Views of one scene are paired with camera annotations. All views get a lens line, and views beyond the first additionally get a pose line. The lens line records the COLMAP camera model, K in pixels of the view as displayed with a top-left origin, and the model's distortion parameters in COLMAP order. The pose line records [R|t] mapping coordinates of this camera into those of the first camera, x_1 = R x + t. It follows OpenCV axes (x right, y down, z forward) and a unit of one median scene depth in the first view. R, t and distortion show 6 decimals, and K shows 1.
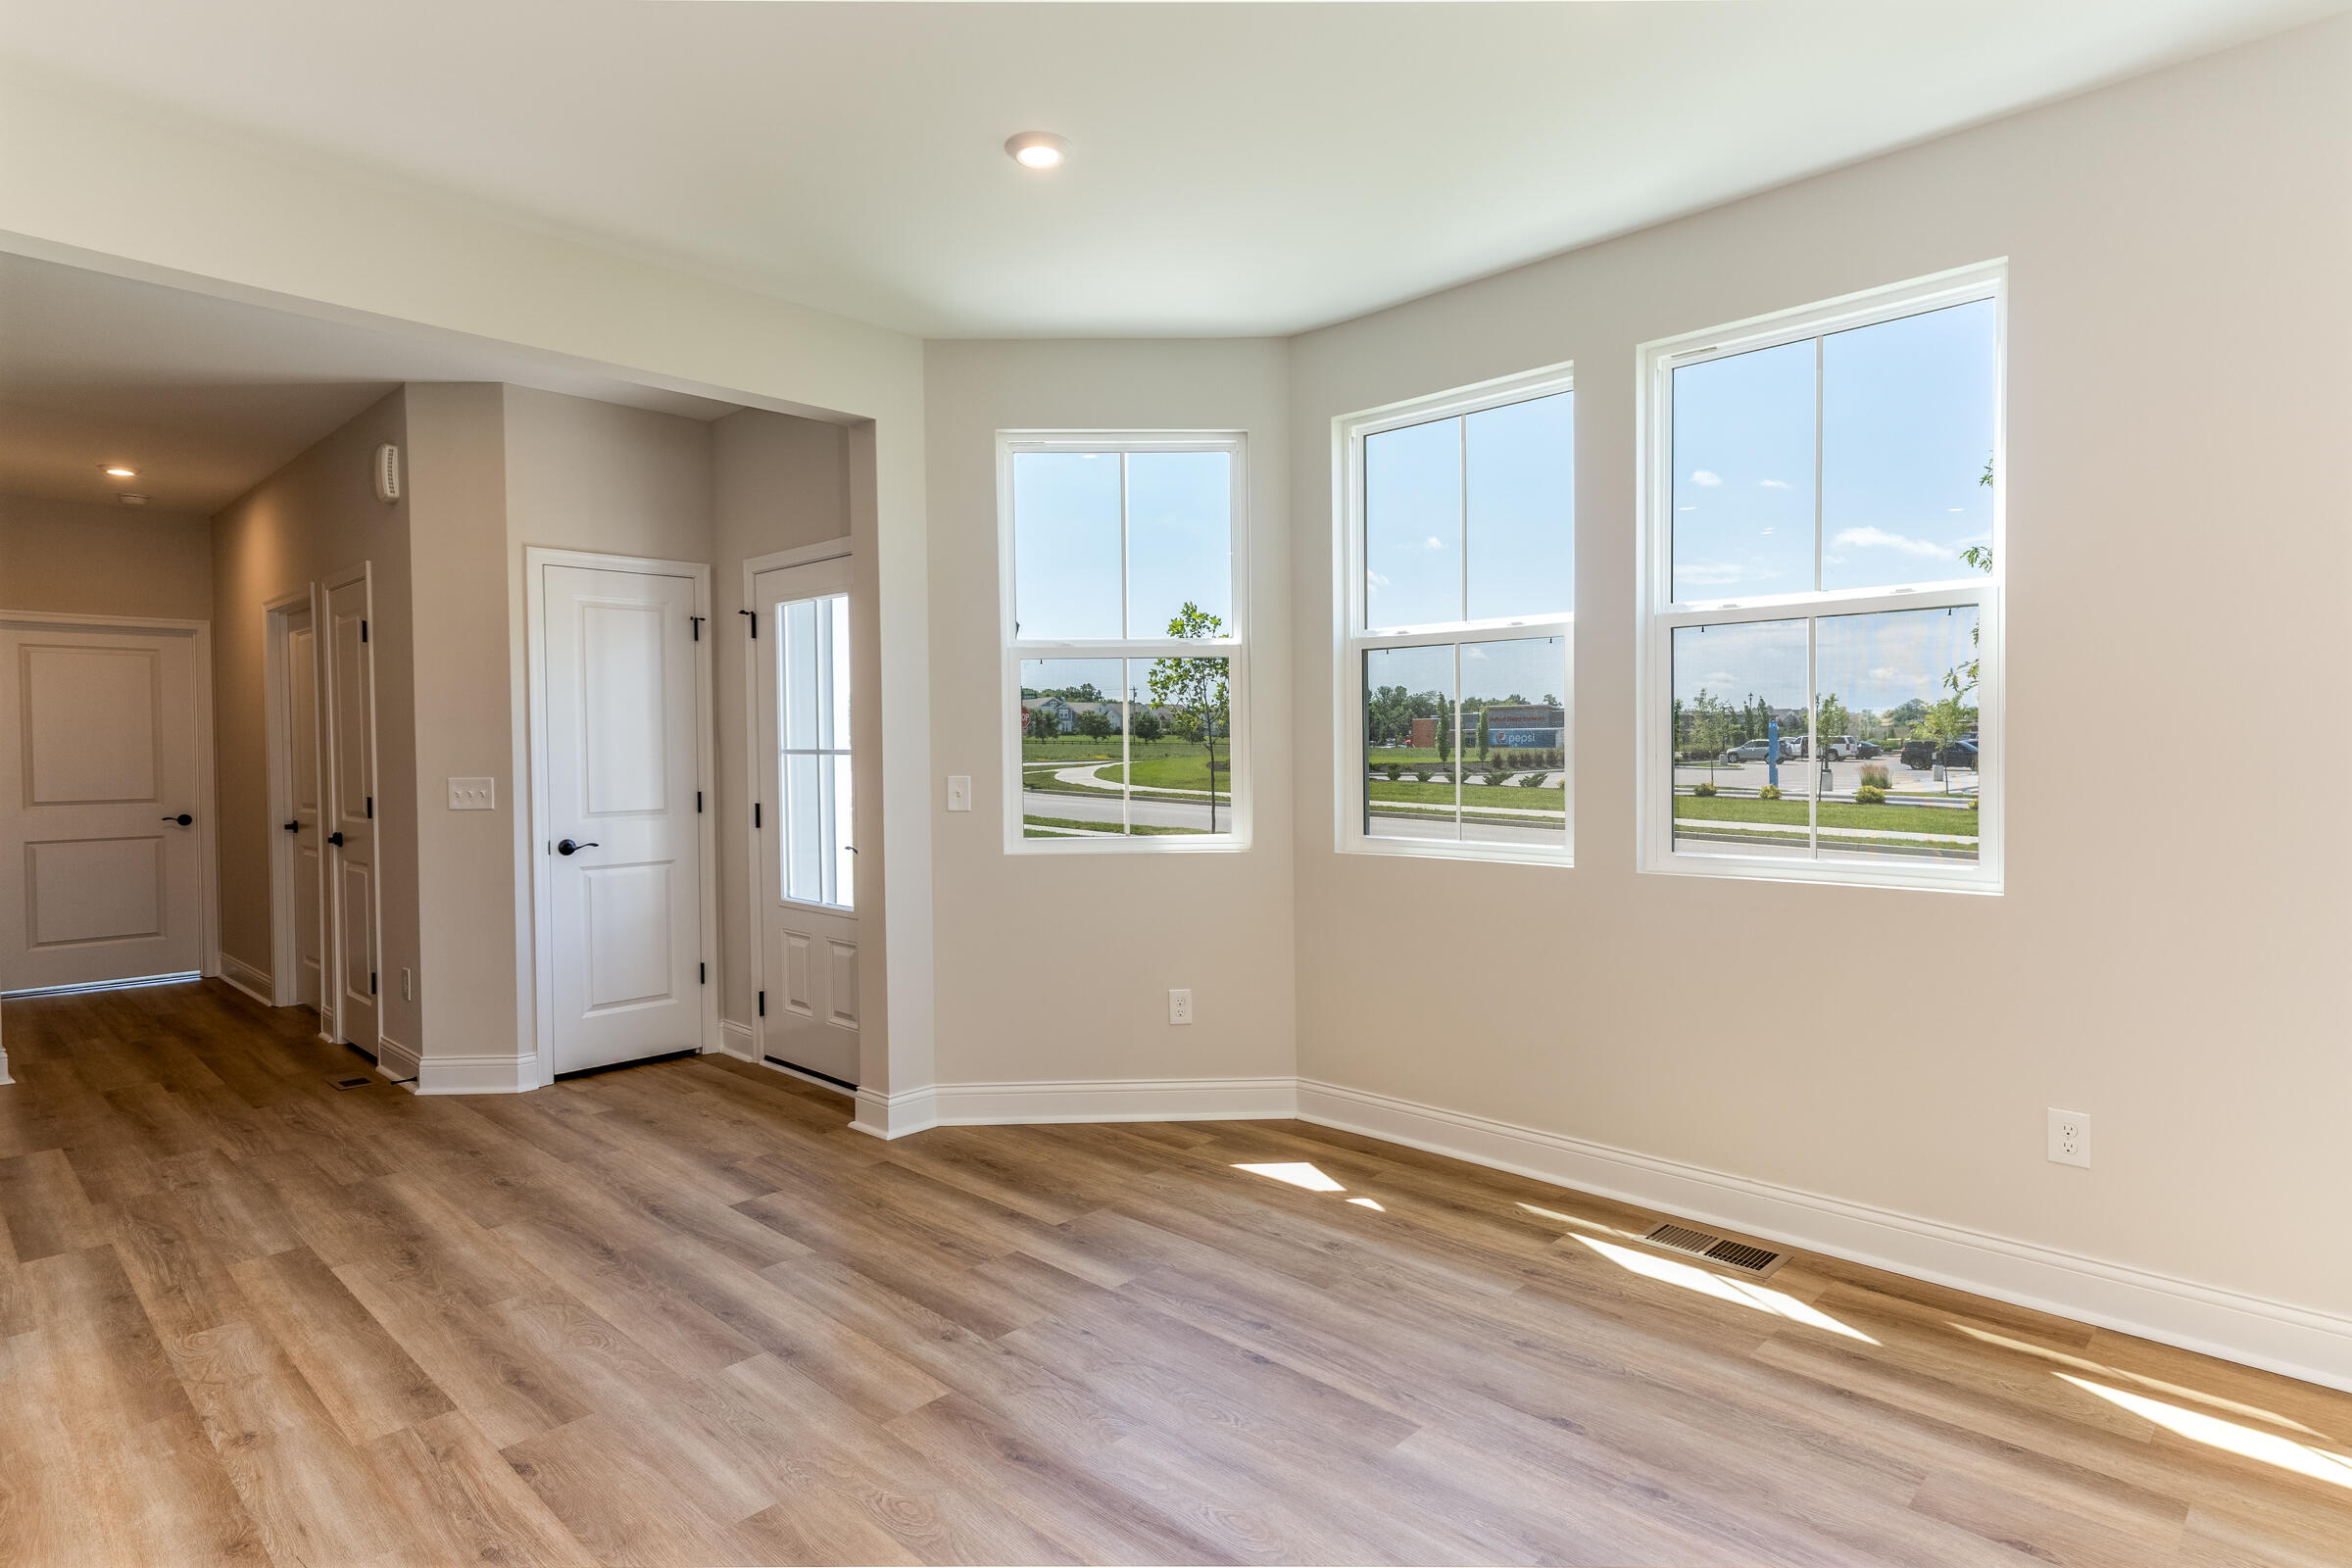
lens RADIAL K [[1249.6, 0, 1180.9], [0, 1249.6, 777.8], [0, 0, 1]] dist [0.018641, 0.000410]
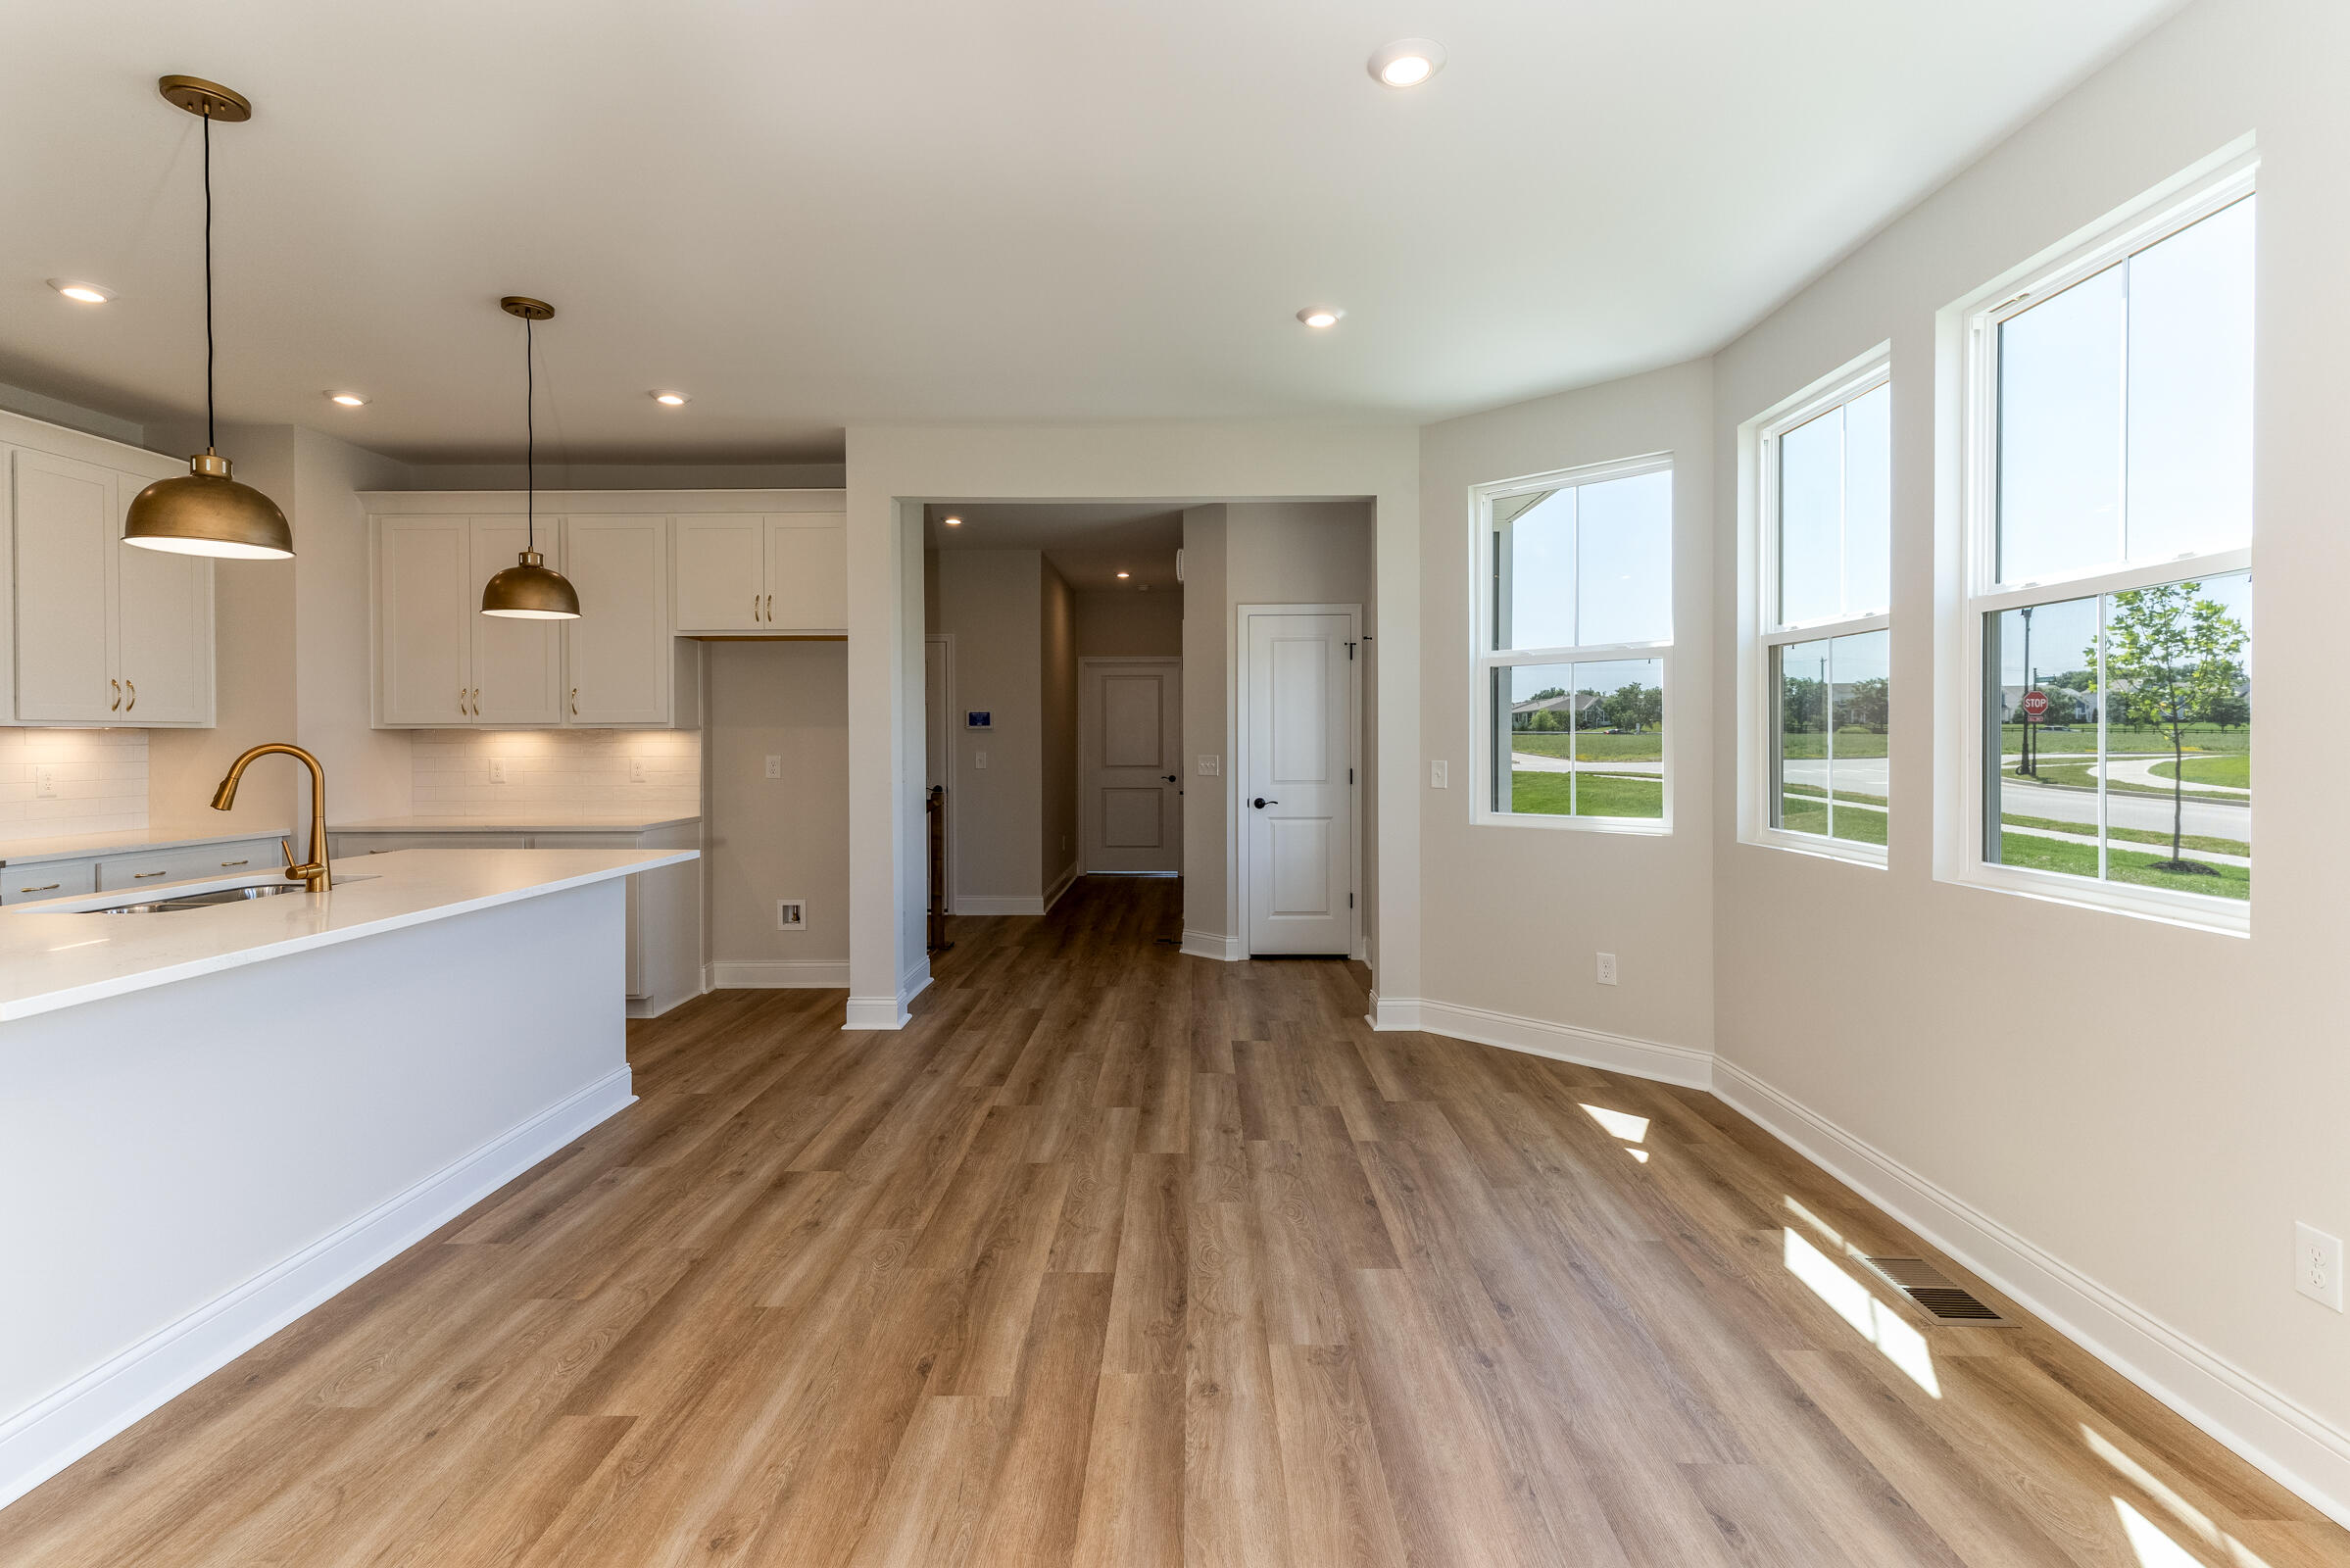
lens RADIAL K [[1122.3, 0, 1177.0], [0, 1122.3, 746.7], [0, 0, 1]] dist [0.012461, 0.000035]
pose [[0.681952, 0.012171, -0.731295, 0.612389], [-0.022399, 0.999740, -0.004249, -0.005857], [0.731054, 0.019277, 0.682048, 0.024269]]
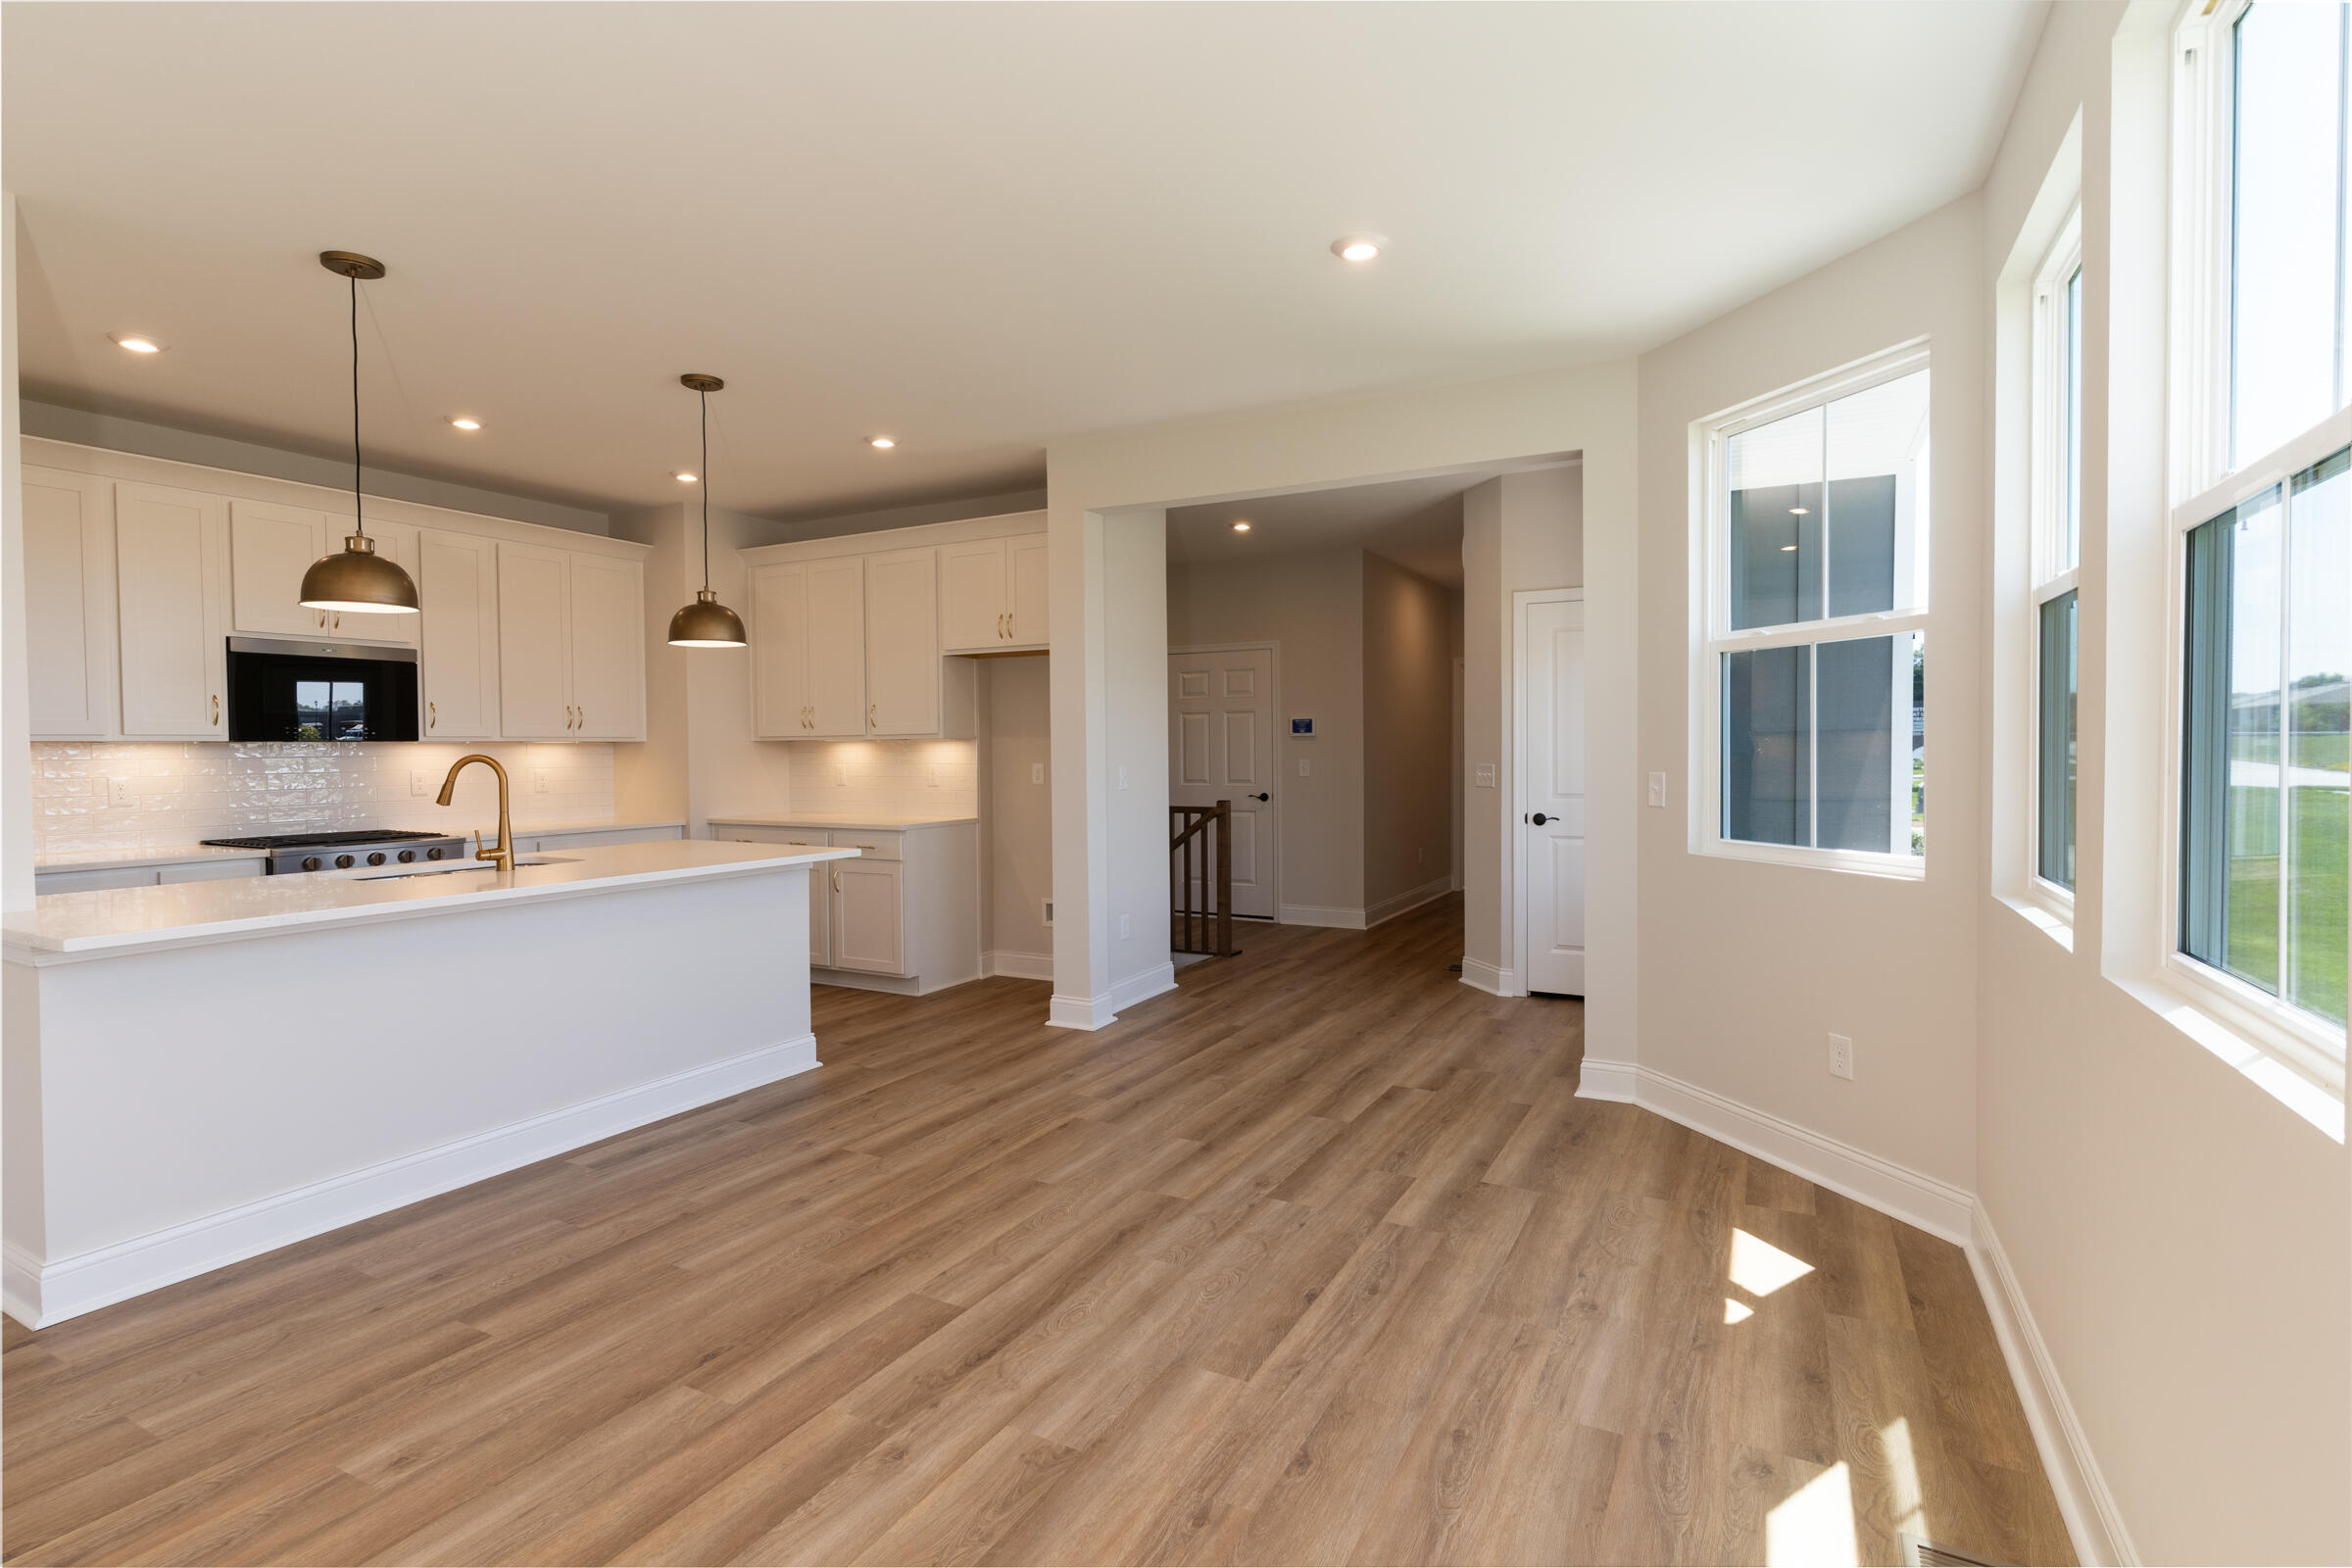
lens RADIAL K [[1116.5, 0, 1181.8], [0, 1116.5, 775.2], [0, 0, 1]] dist [0.001019, 0.000638]
pose [[0.274135, 0.031022, -0.961191, 0.759867], [-0.020143, 0.999446, 0.026512, -0.019684], [0.961480, 0.012094, 0.274608, 0.475430]]
